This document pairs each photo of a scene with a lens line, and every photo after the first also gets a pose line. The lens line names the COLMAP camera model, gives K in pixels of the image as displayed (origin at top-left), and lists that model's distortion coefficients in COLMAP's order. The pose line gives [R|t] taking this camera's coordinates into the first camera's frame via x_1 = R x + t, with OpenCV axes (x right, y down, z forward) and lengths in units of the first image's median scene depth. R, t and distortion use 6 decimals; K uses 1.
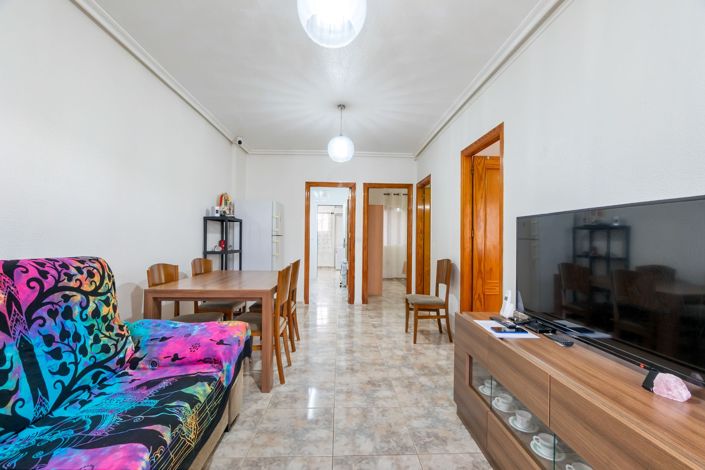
lens RADIAL K [[304.3, 0, 354.8], [0, 304.3, 236.4], [0, 0, 1]] dist [-0.003138, 0.000181]
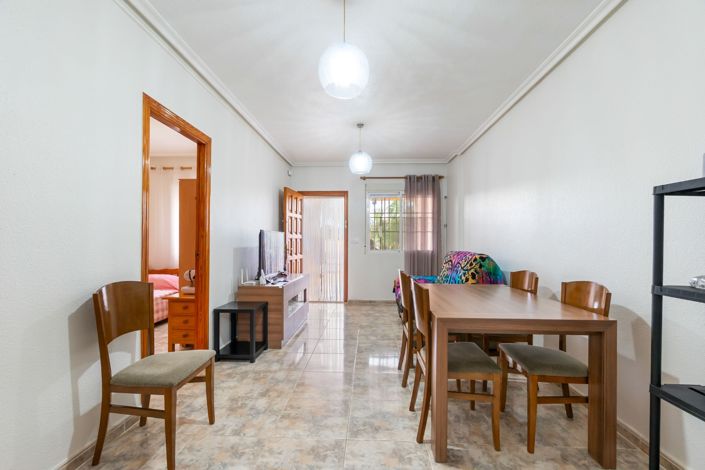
lens RADIAL K [[304.3, 0, 355.2], [0, 304.3, 239.5], [0, 0, 1]] dist [-0.003138, 0.000181]
pose [[-0.995762, -0.016316, 0.090503, -0.270899], [-0.017729, 0.999733, -0.014824, 0.020242], [-0.090237, -0.016366, -0.995786, 3.527928]]
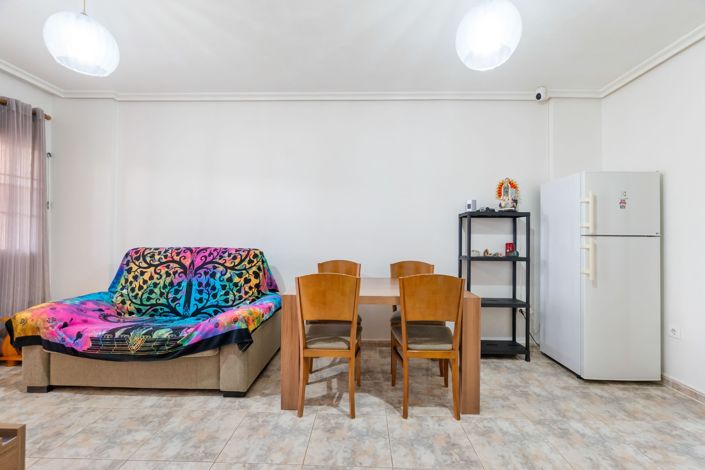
lens RADIAL K [[304.3, 0, 354.0], [0, 304.3, 232.8], [0, 0, 1]] dist [-0.003138, 0.000181]
pose [[-0.080754, -0.020917, -0.996515, 0.932443], [-0.002063, 0.999781, -0.020818, 0.012549], [0.996732, 0.000375, -0.080780, 1.967751]]
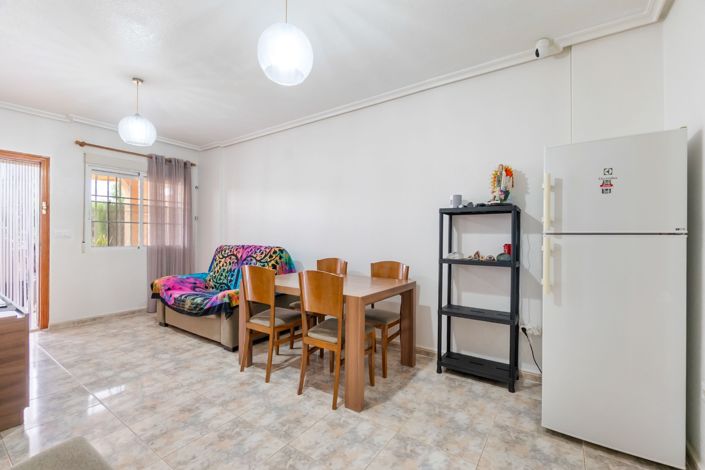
lens RADIAL K [[304.3, 0, 353.3], [0, 304.3, 237.6], [0, 0, 1]] dist [-0.003138, 0.000181]
pose [[-0.612807, -0.010782, -0.790159, 0.624433], [-0.005398, 0.999941, -0.009458, 0.020426], [0.790214, -0.001530, -0.612829, 3.227527]]
